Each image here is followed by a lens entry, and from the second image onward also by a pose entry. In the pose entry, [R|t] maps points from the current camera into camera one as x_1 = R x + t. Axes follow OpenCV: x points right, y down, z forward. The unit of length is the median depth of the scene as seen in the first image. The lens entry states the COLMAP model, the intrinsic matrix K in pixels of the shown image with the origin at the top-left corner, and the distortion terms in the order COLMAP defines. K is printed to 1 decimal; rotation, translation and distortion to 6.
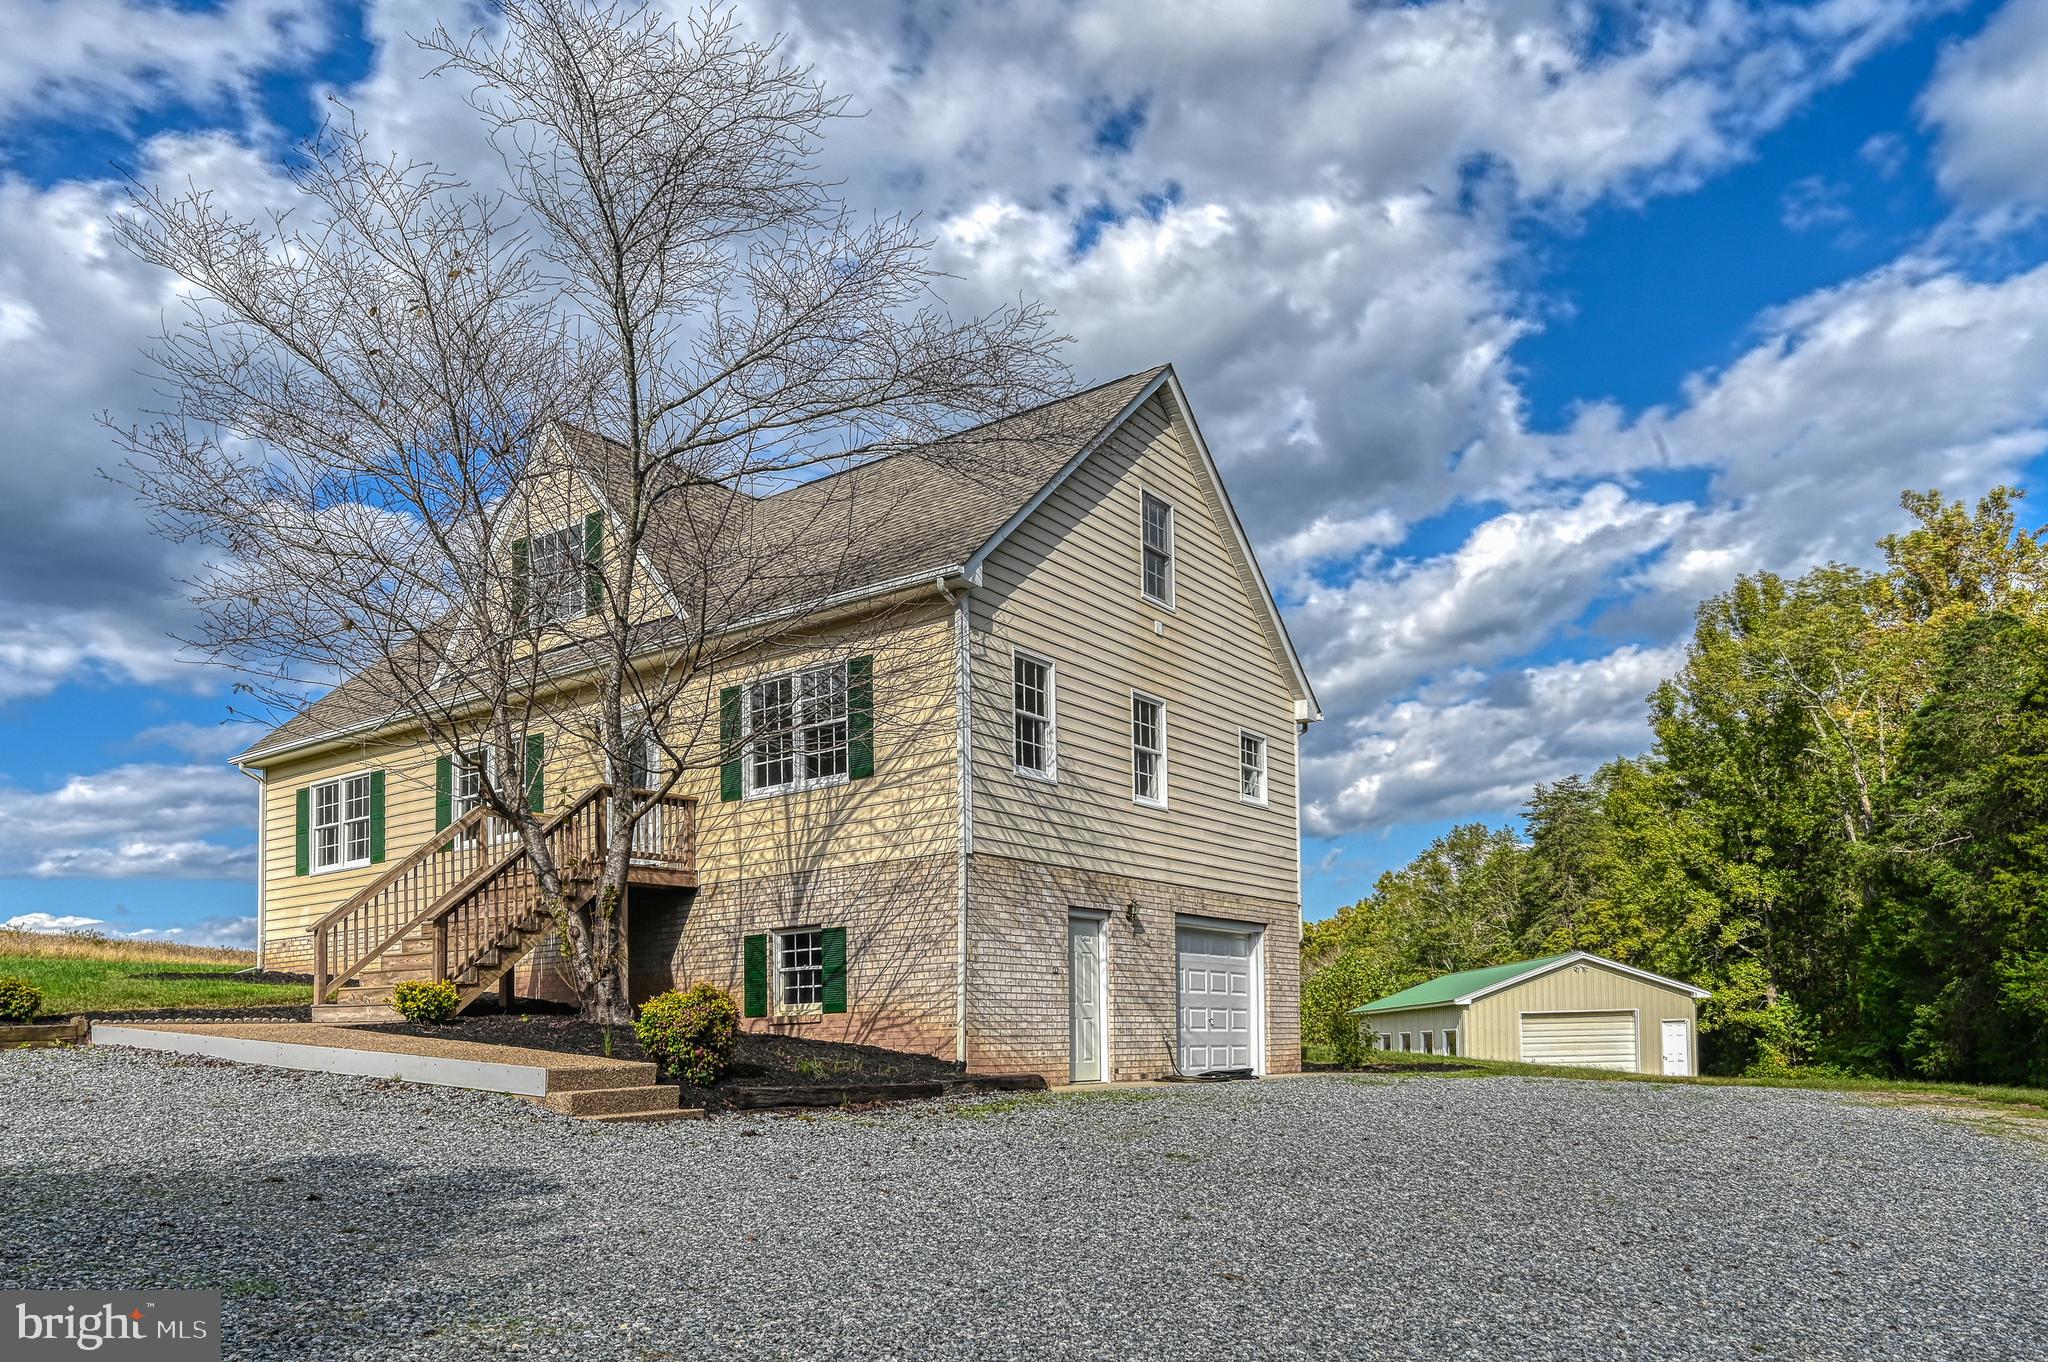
lens RADIAL K [[1487.8, 0, 986.6], [0, 1487.8, 1065.5], [0, 0, 1]] dist [0.011203, 0.002815]
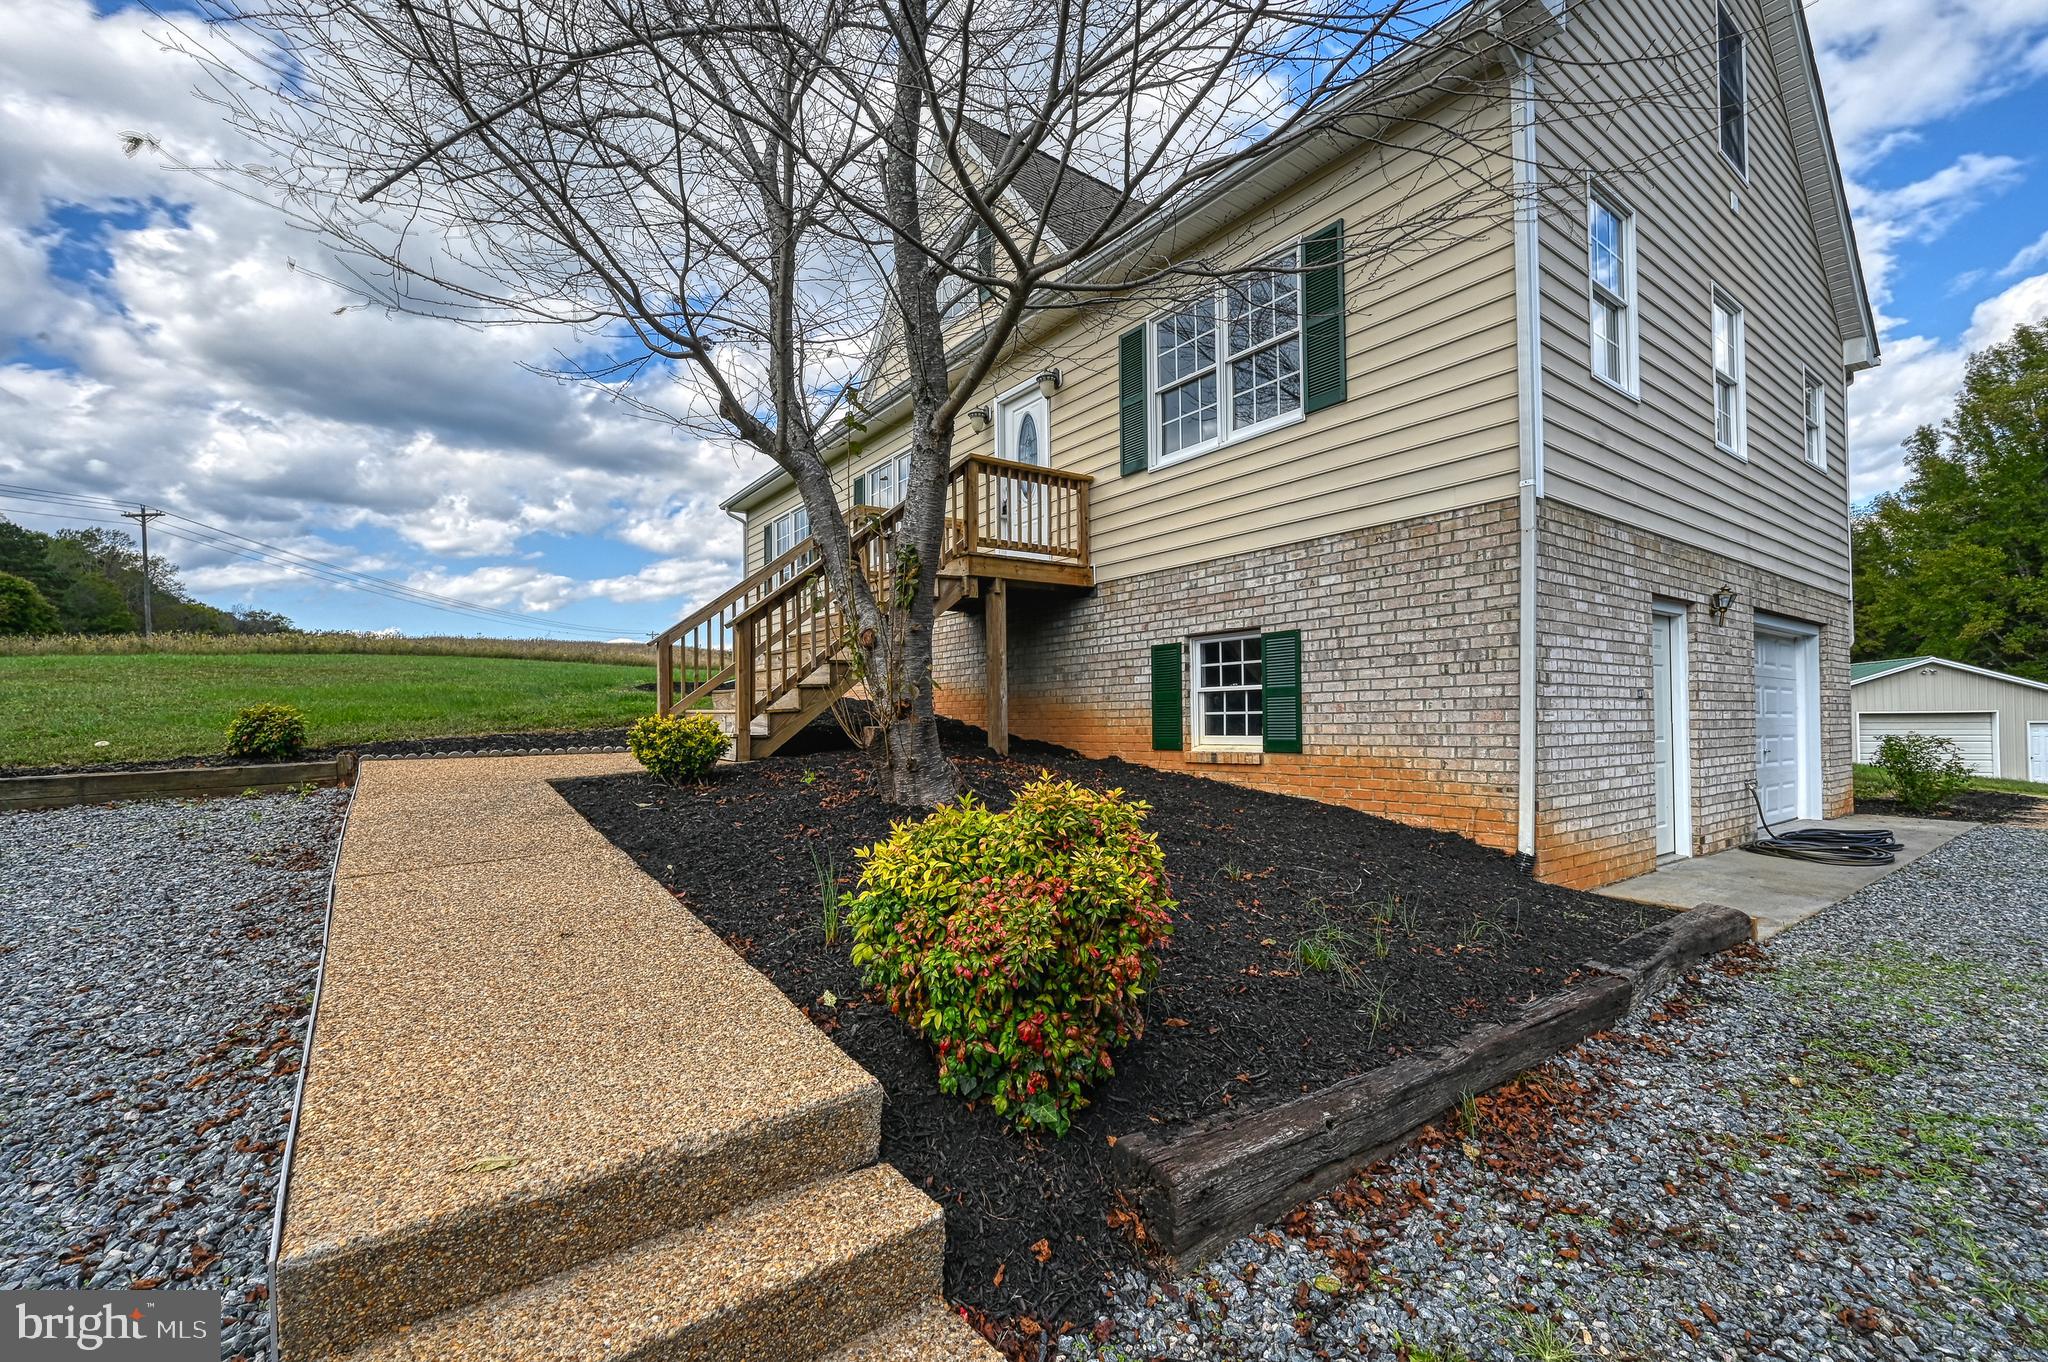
lens RADIAL K [[870.6, 0, 1014.3], [0, 870.6, 697.4], [0, 0, 1]] dist [-0.000771, 0.000245]
pose [[0.955096, 0.007256, -0.296207, -0.076035], [-0.016772, 0.999421, -0.029597, -0.035696], [0.295820, 0.033236, 0.954665, 0.431309]]
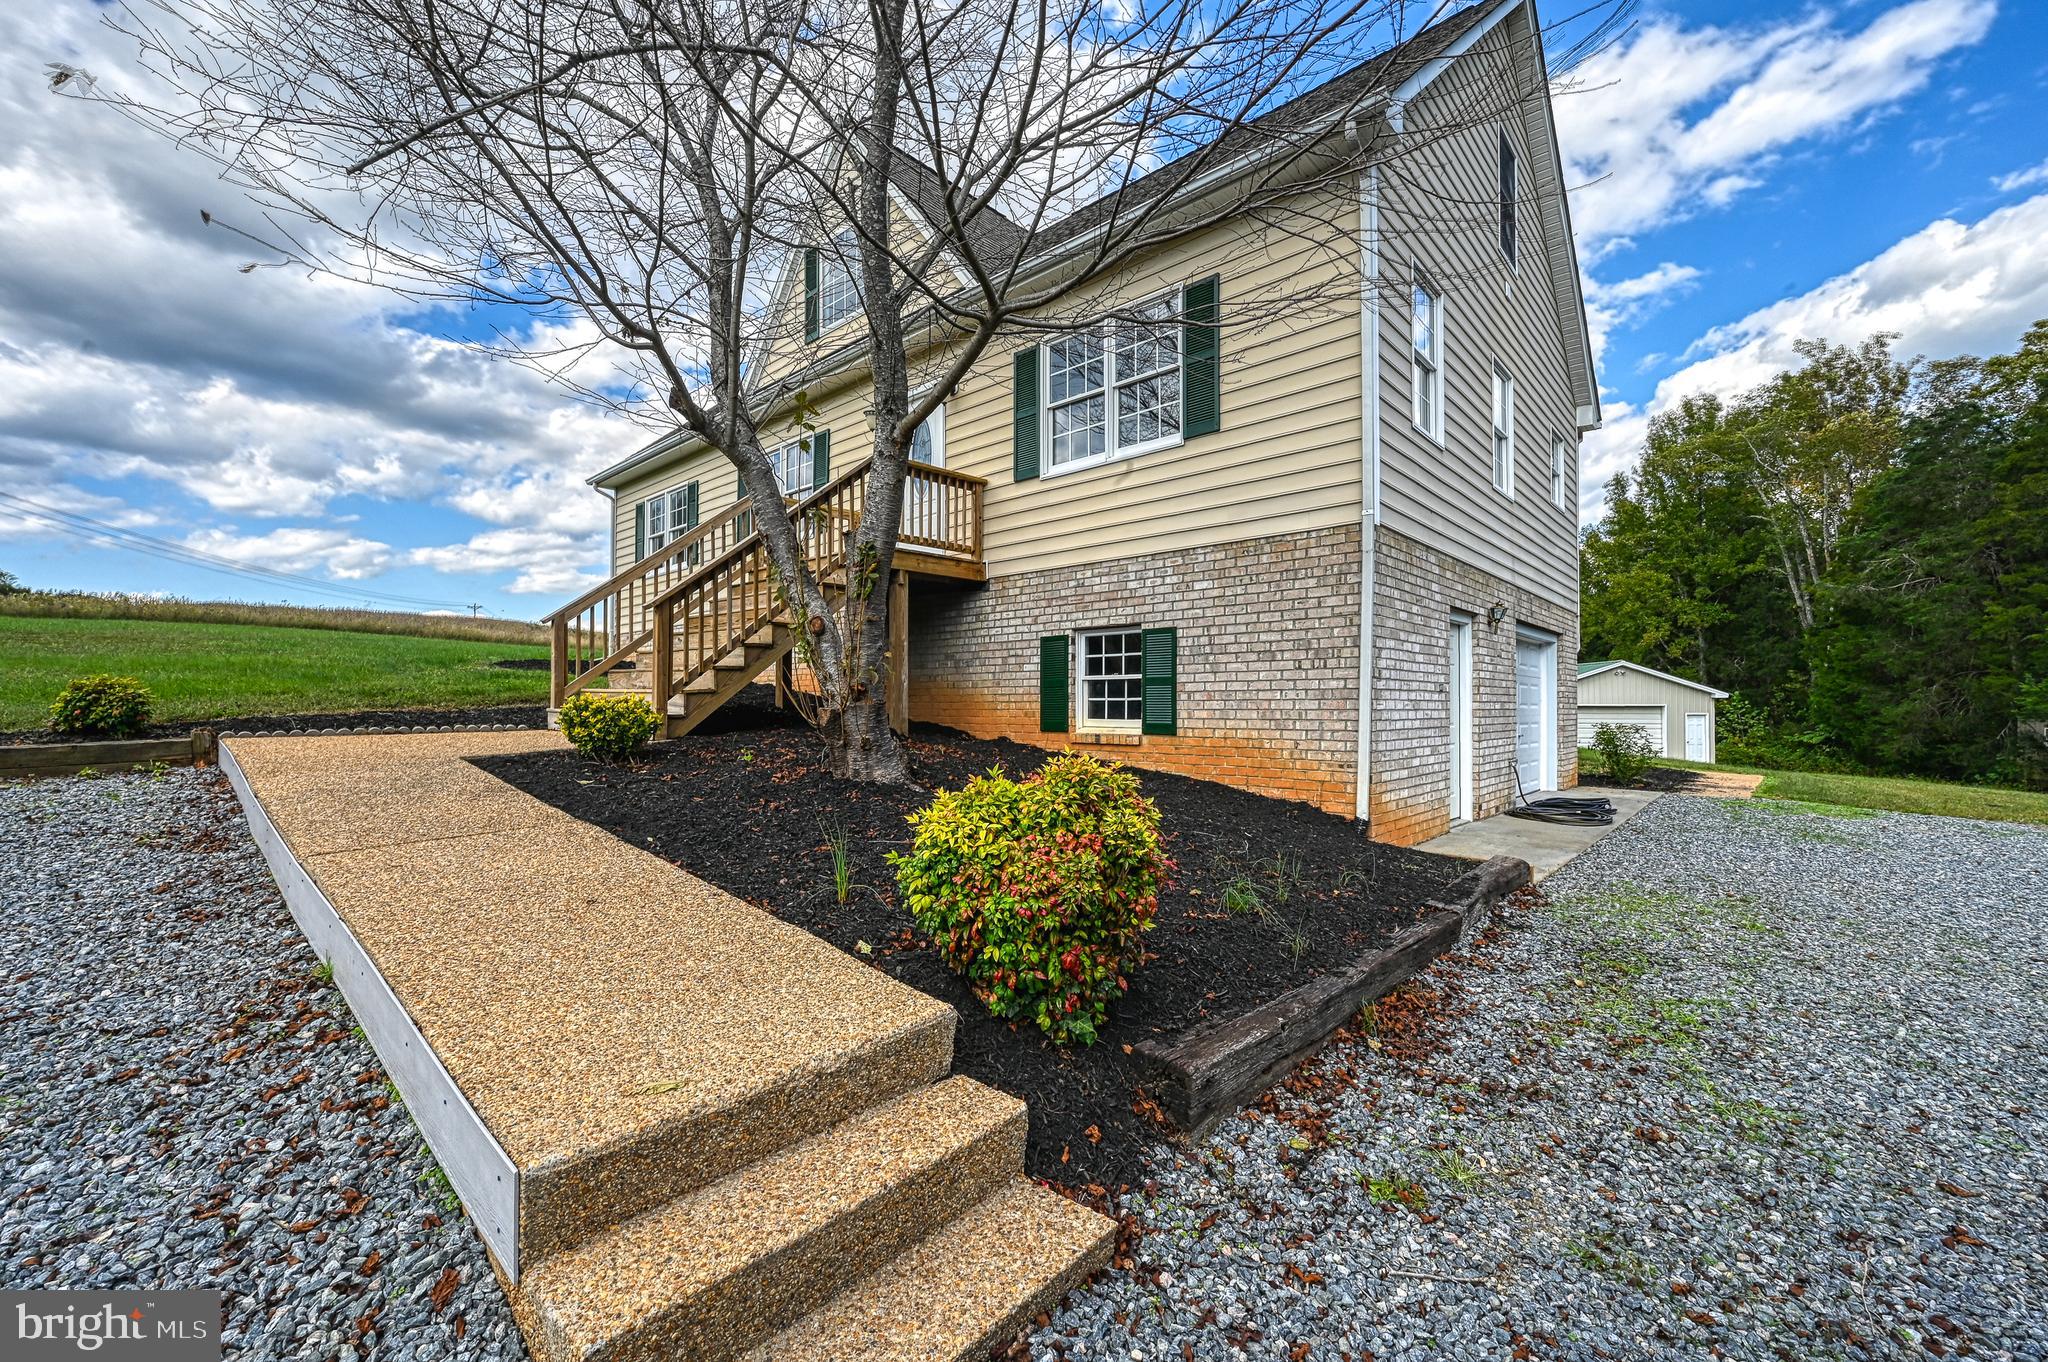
lens RADIAL K [[834.3, 0, 1012.5], [0, 834.3, 682.5], [0, 0, 1]] dist [-0.001021, -0.000464]
pose [[0.993142, 0.024013, -0.114426, -0.097069], [-0.027900, 0.999083, -0.032490, -0.035228], [0.113541, 0.035460, 0.992900, 0.412563]]
